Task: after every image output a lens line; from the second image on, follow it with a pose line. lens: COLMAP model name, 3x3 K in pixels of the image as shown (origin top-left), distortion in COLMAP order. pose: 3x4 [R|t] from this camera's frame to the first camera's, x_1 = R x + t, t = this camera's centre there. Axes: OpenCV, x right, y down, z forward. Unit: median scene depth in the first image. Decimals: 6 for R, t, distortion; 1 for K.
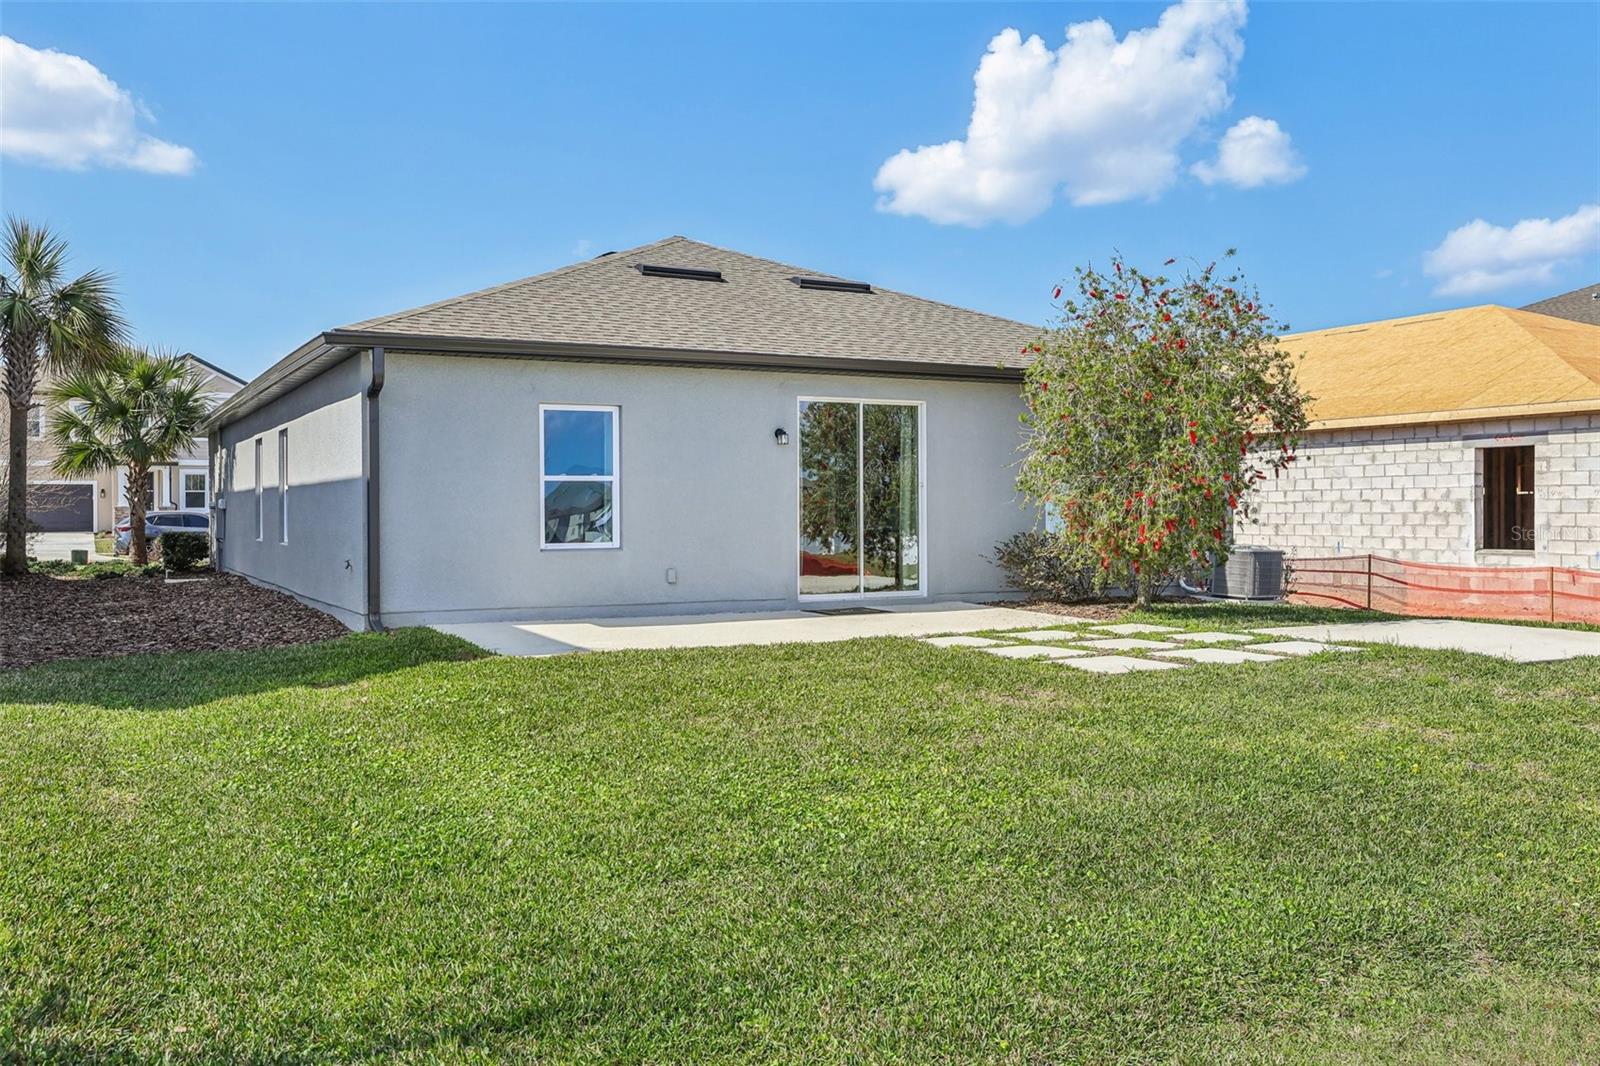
lens RADIAL K [[1368.5, 0, 800.0], [0, 1368.5, 533.0], [0, 0, 1]] dist [0.001235, 0.001835]
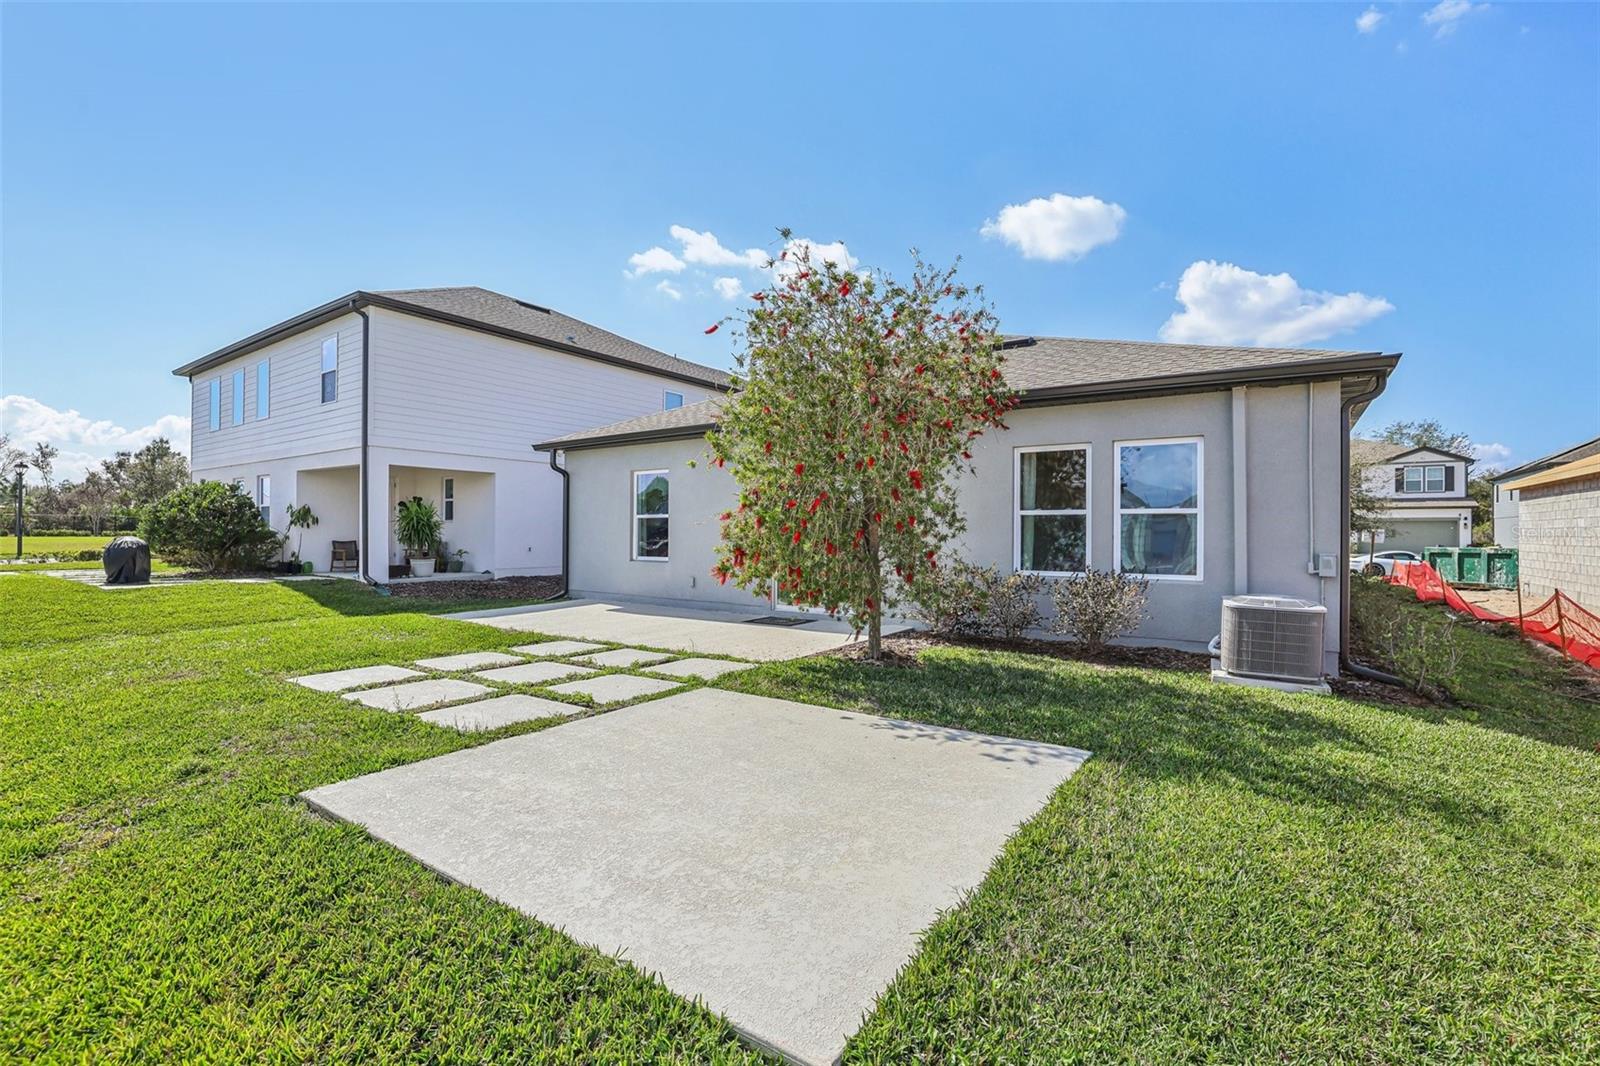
lens RADIAL K [[707.2, 0, 800.0], [0, 707.2, 533.0], [0, 0, 1]] dist [-0.043618, 0.000710]
pose [[0.449160, 0.003950, -0.893443, 0.641477], [-0.024929, 0.999656, -0.008113, -0.017691], [0.893104, 0.025917, 0.449104, 0.773507]]
